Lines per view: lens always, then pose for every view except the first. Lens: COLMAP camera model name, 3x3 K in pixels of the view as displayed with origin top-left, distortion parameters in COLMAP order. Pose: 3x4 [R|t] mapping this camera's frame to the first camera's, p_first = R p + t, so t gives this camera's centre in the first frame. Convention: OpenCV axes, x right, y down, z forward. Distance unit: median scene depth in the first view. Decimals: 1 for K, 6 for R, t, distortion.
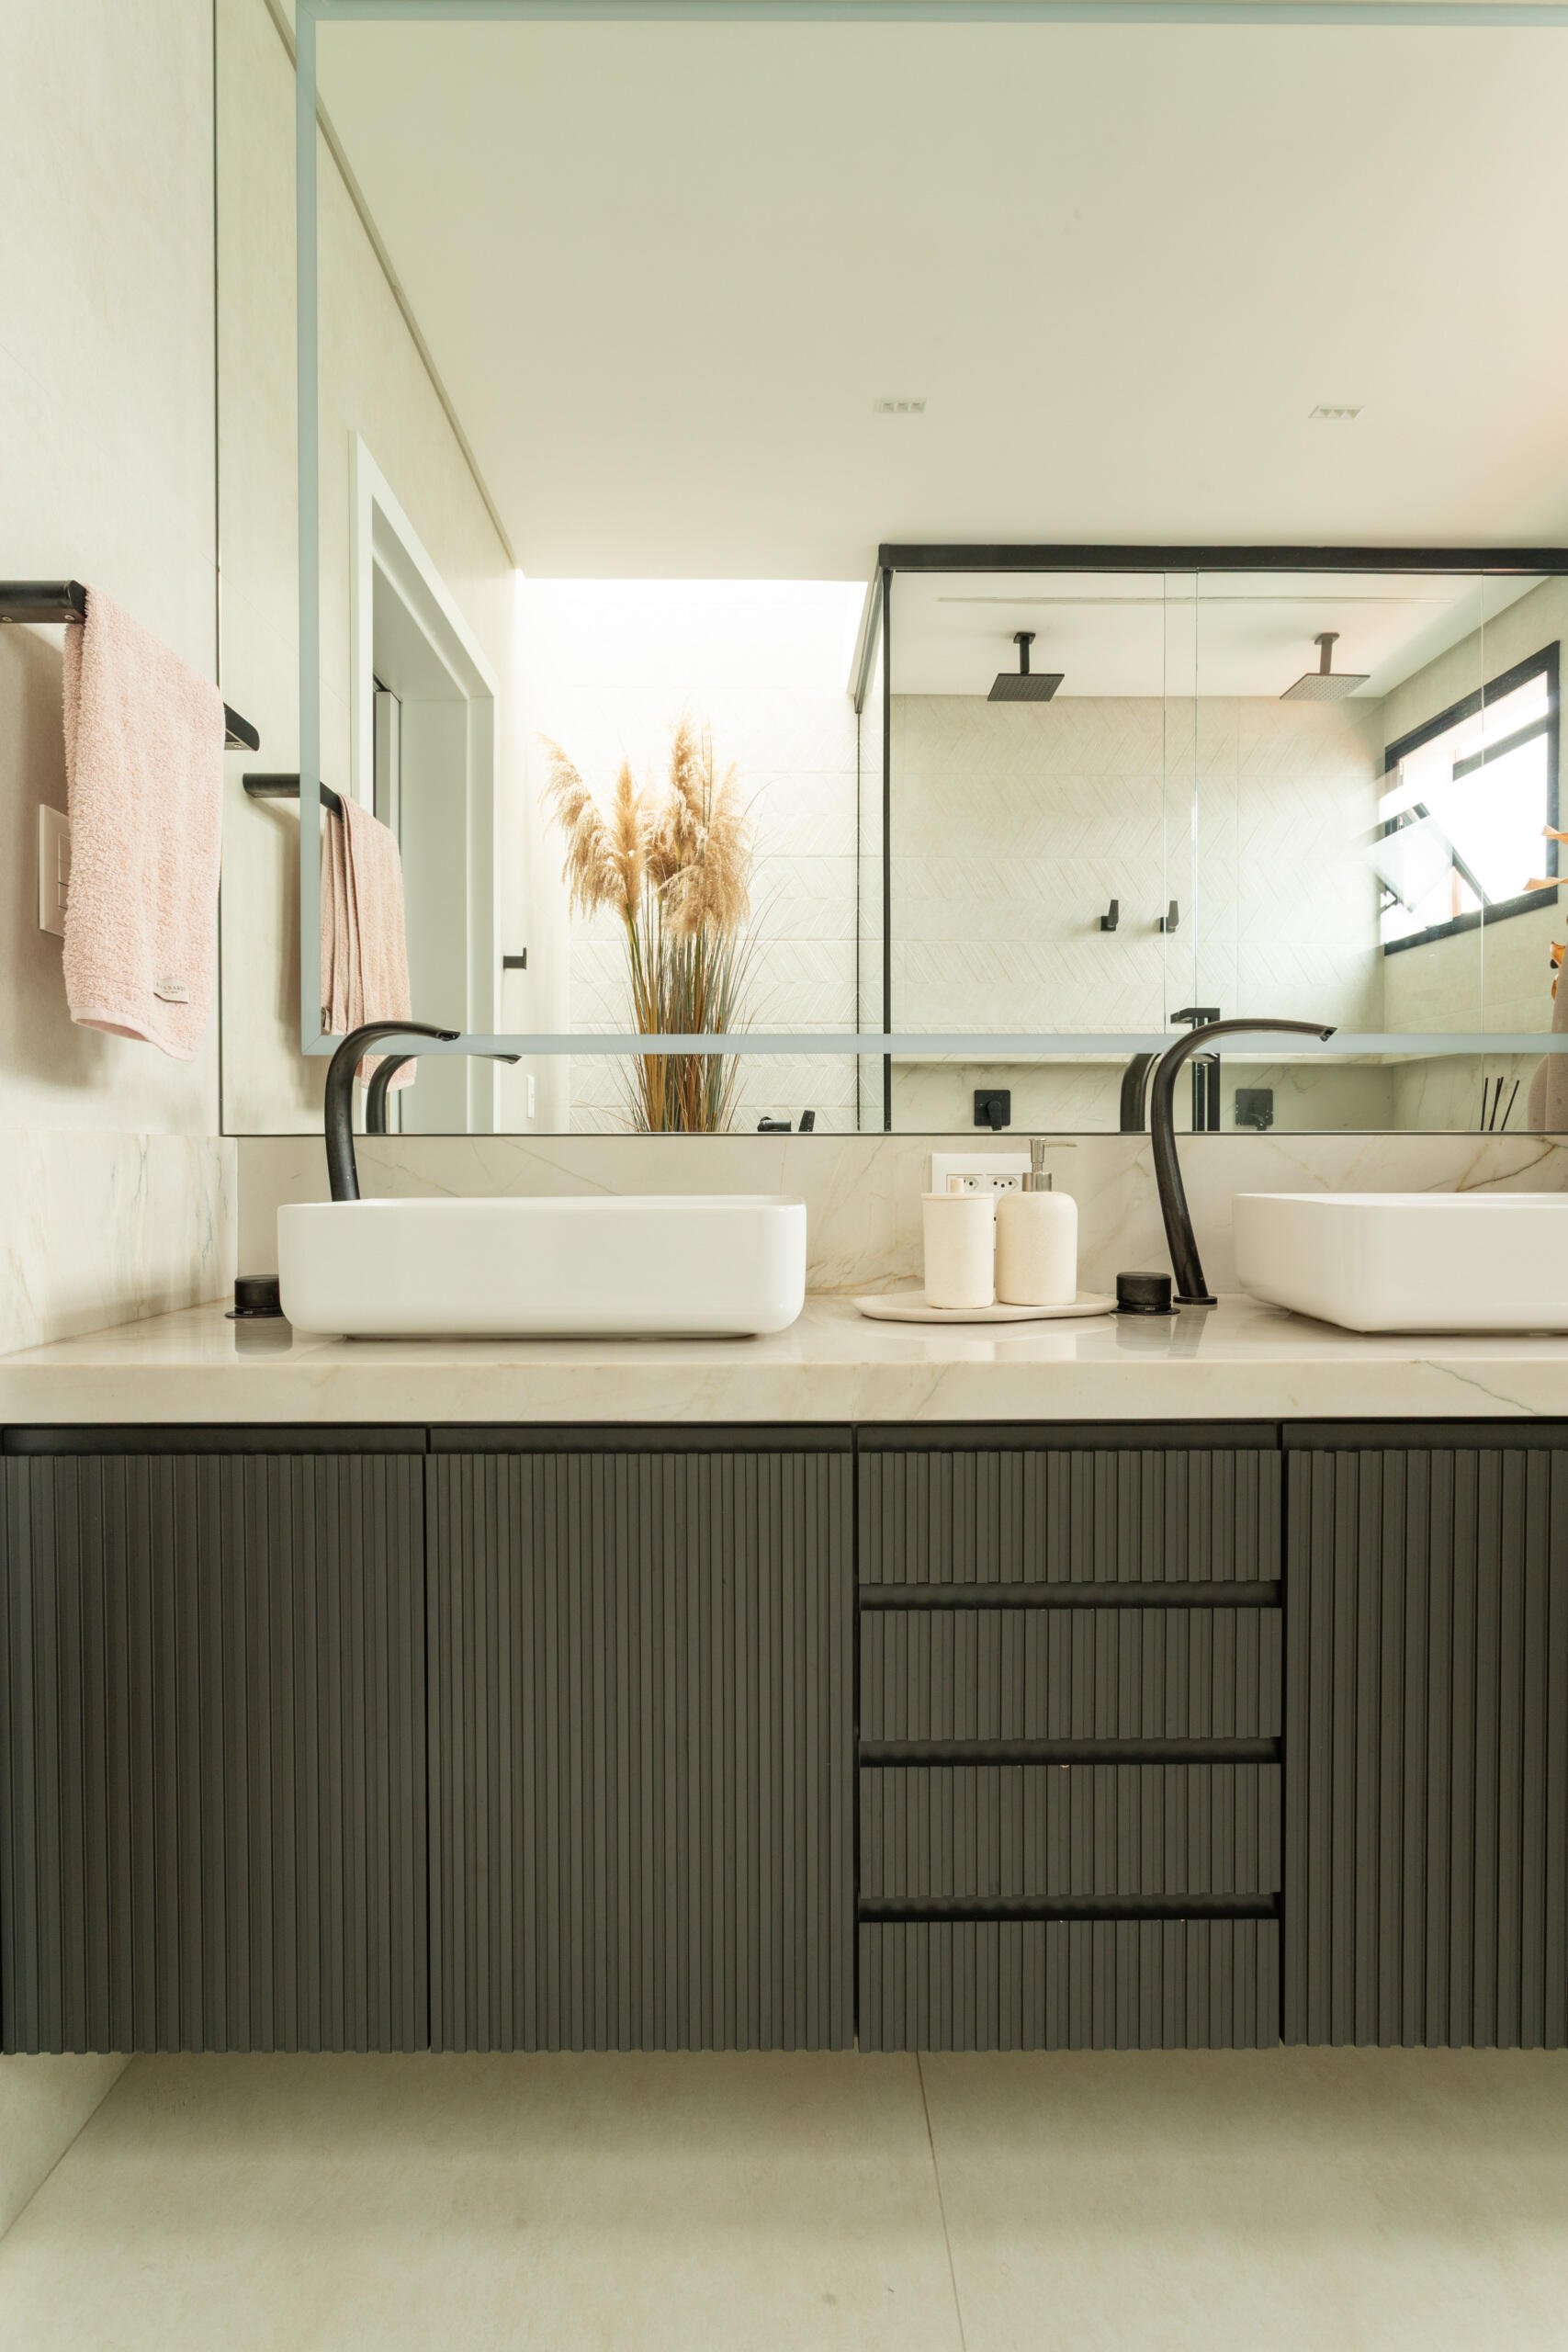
lens RADIAL K [[1180.6, 0, 774.9], [0, 1180.6, 1166.5], [0, 0, 1]] dist [-0.009423, 0.006461]
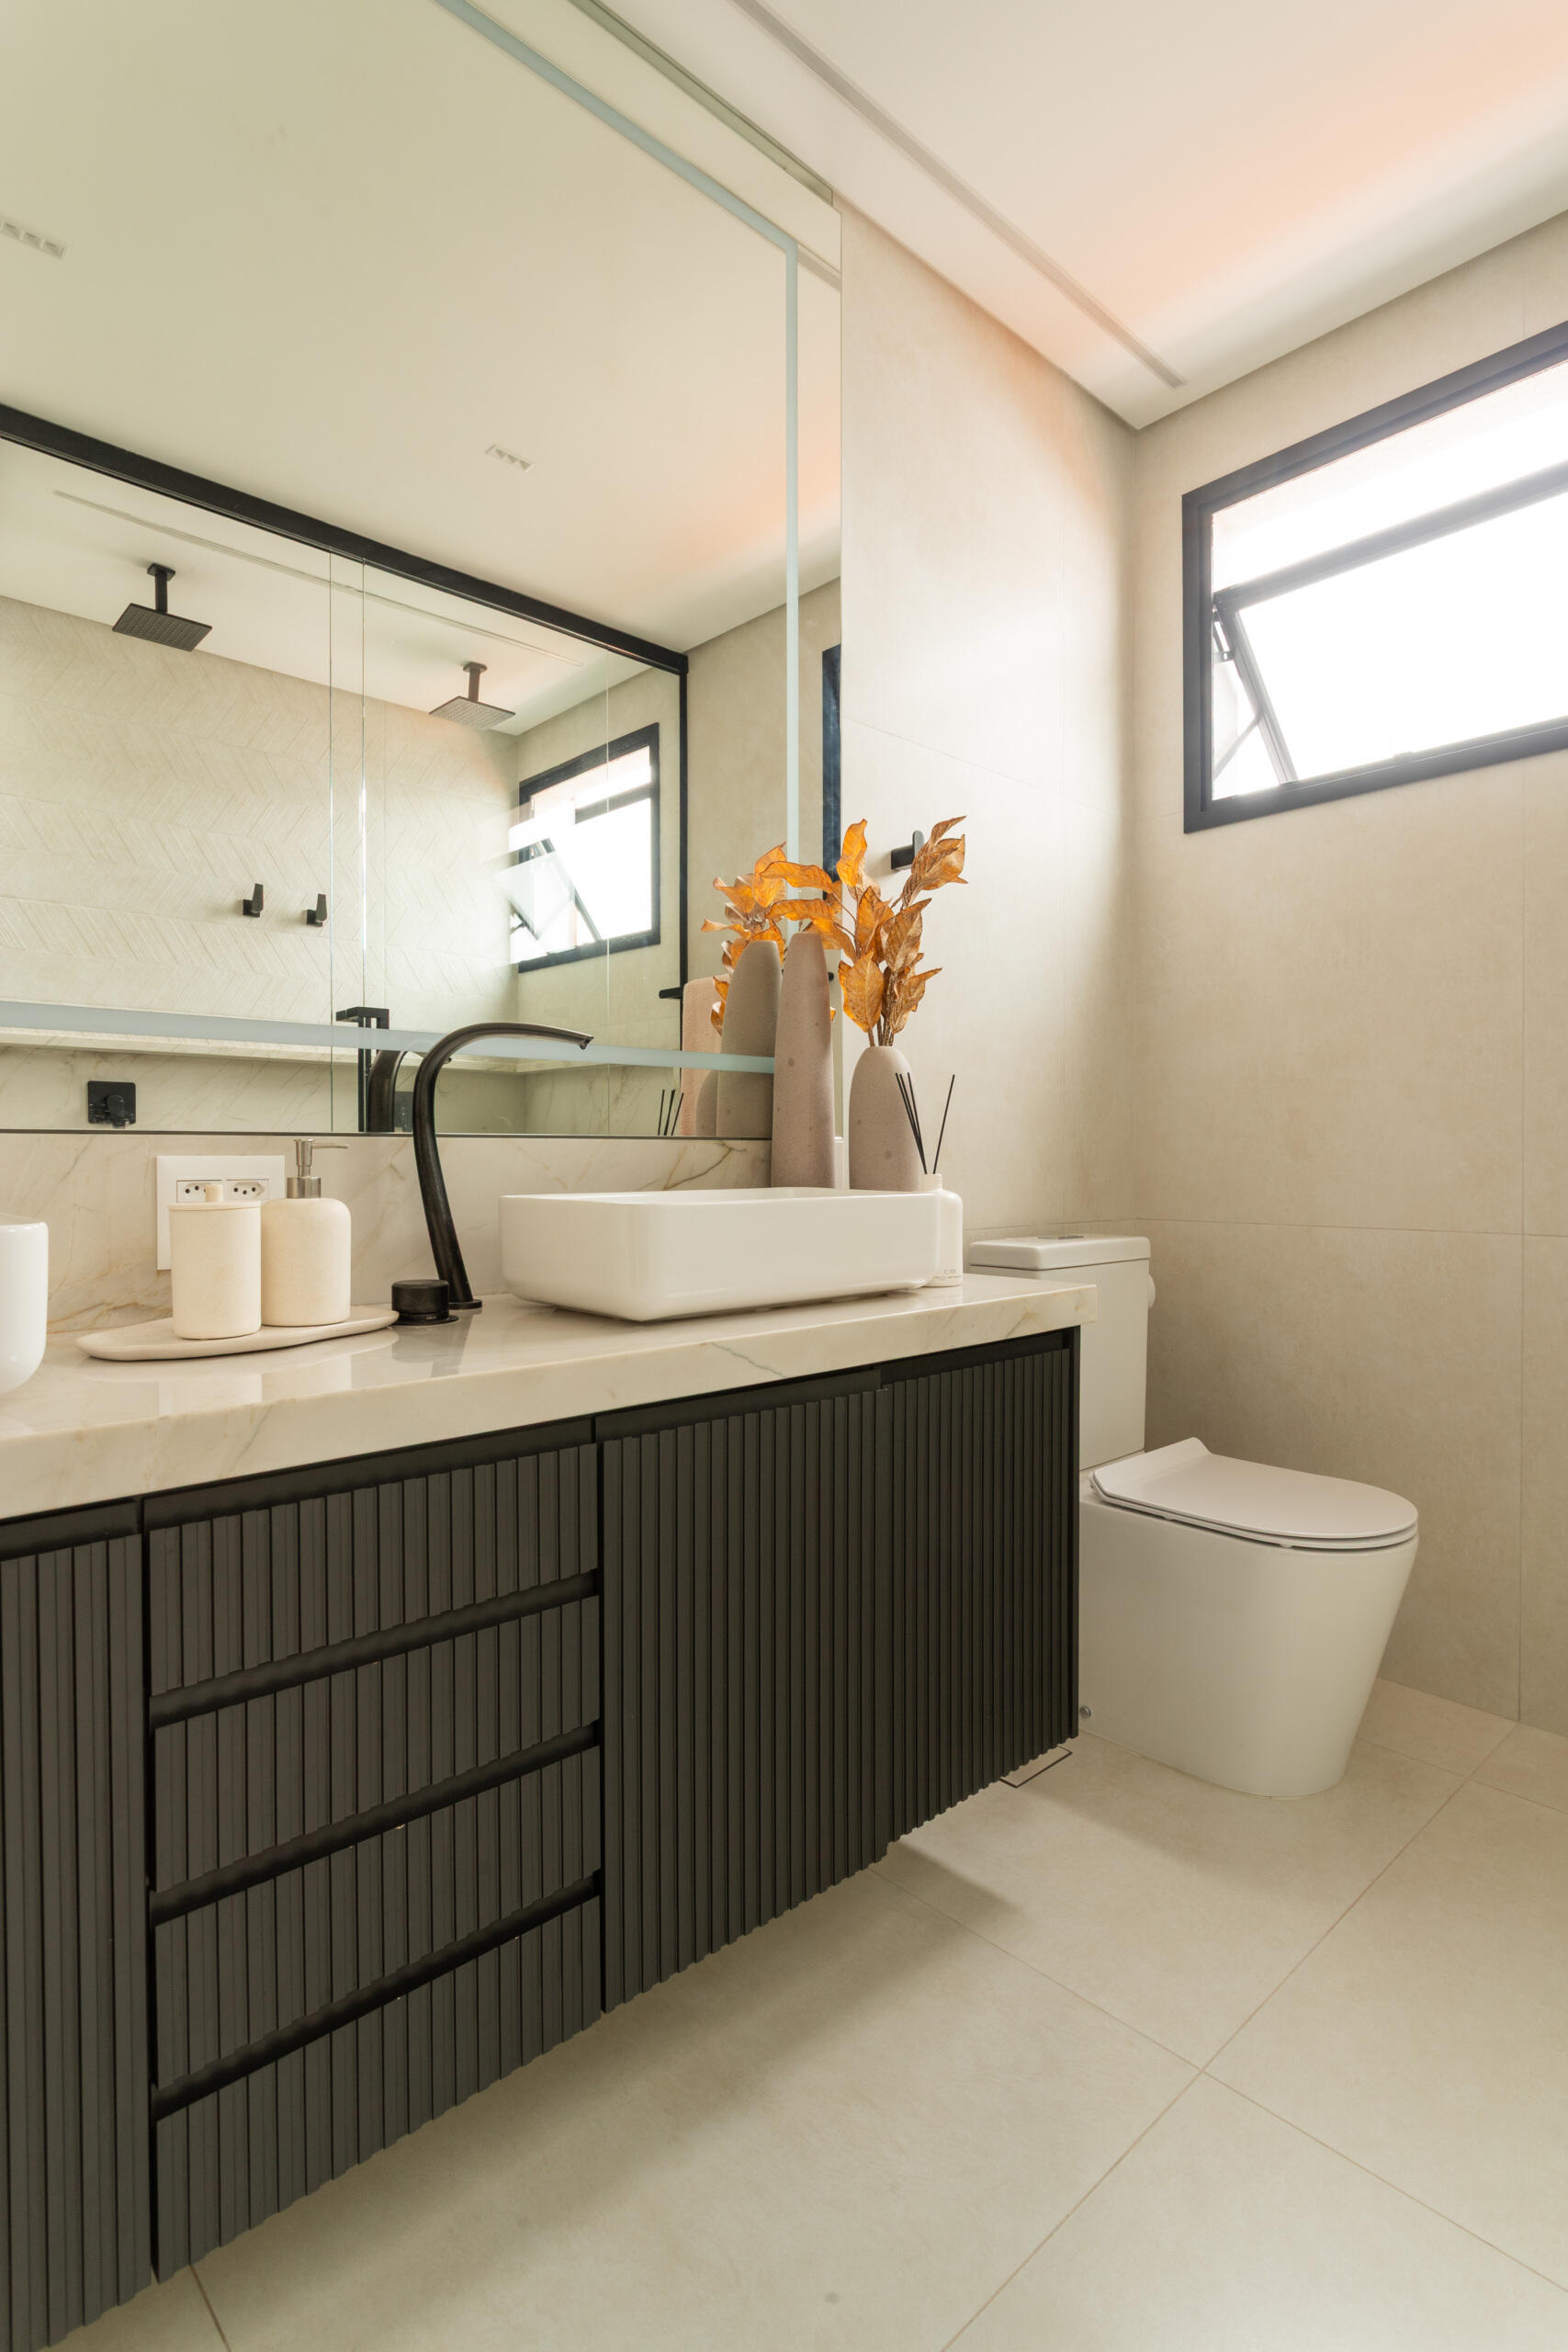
lens RADIAL K [[1180.6, 0, 774.9], [0, 1180.6, 1166.5], [0, 0, 1]] dist [-0.009423, 0.006461]
pose [[0.740073, -0.005794, 0.672501, -0.108900], [0.006392, 0.999978, 0.001582, -0.001936], [-0.672496, 0.003128, 0.740094, 0.091886]]
